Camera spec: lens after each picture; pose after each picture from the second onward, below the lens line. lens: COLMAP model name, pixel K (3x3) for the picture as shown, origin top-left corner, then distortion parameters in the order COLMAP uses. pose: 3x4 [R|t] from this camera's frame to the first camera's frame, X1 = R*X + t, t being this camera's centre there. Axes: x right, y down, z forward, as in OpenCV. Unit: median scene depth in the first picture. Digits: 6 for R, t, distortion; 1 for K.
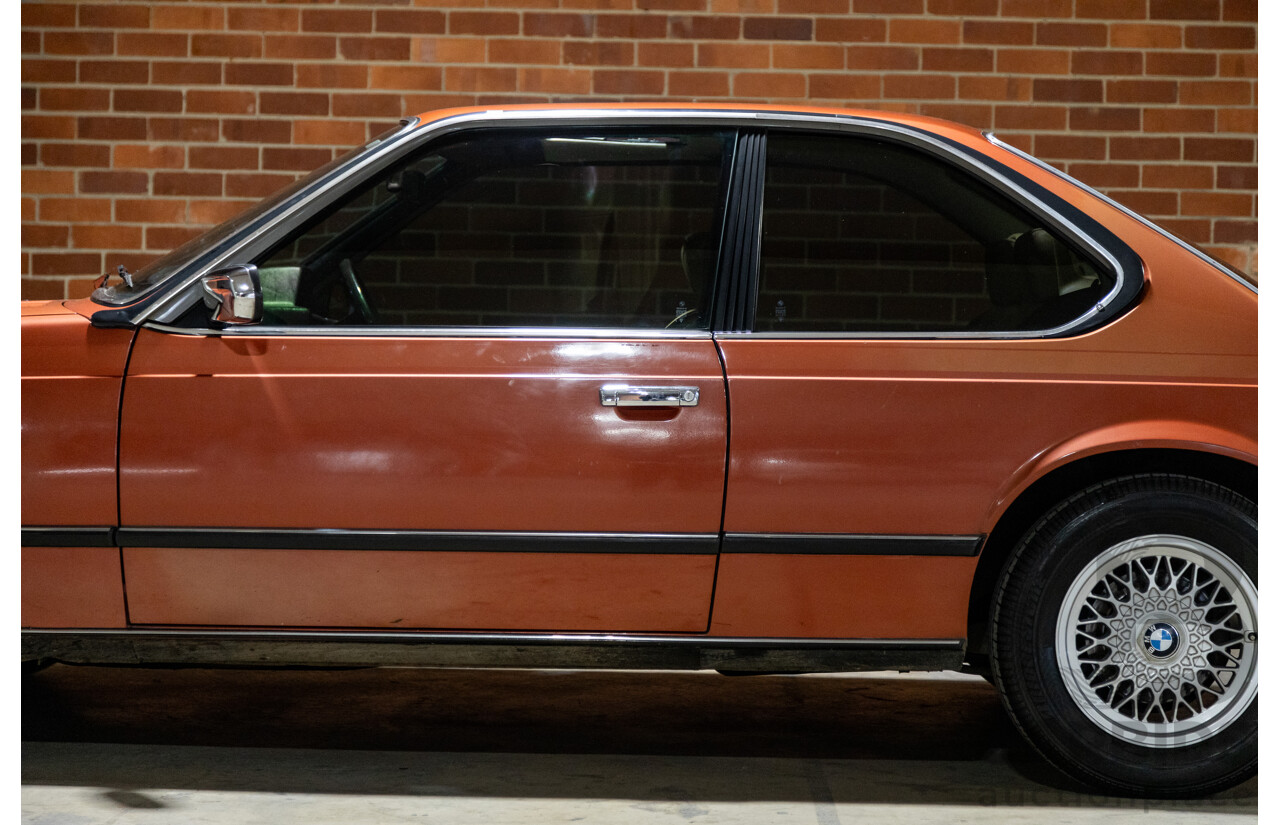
lens RADIAL K [[8308.1, 0, 645.8], [0, 8308.1, 417.9], [0, 0, 1]] dist [0.143562, 0.000000]
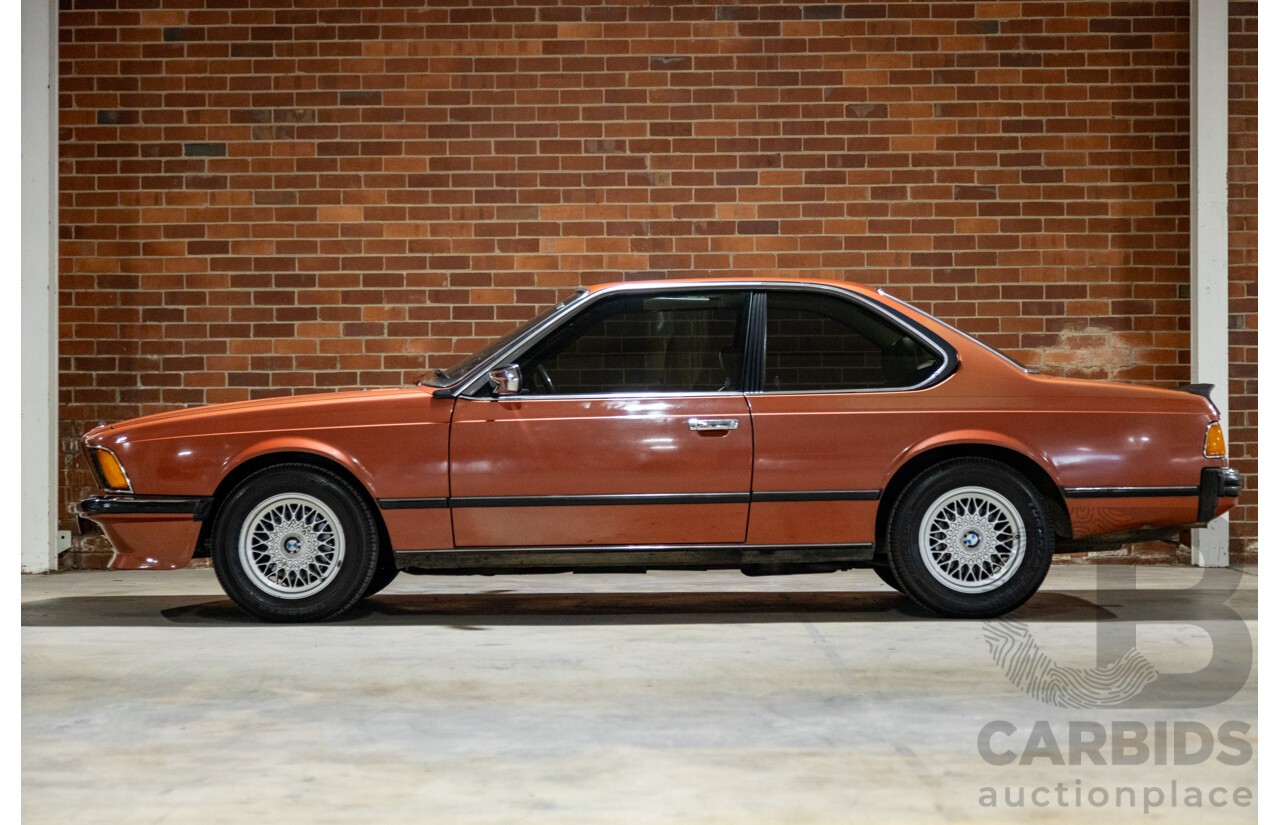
lens RADIAL K [[8308.1, 0, 853.9], [0, 8308.1, 319.1], [0, 0, 1]] dist [0.143562, 0.000000]
pose [[0.999058, -0.027087, 0.033893, -0.022267], [0.028071, 0.999188, -0.028887, 0.020821], [-0.033083, 0.029812, 0.999008, -0.679599]]
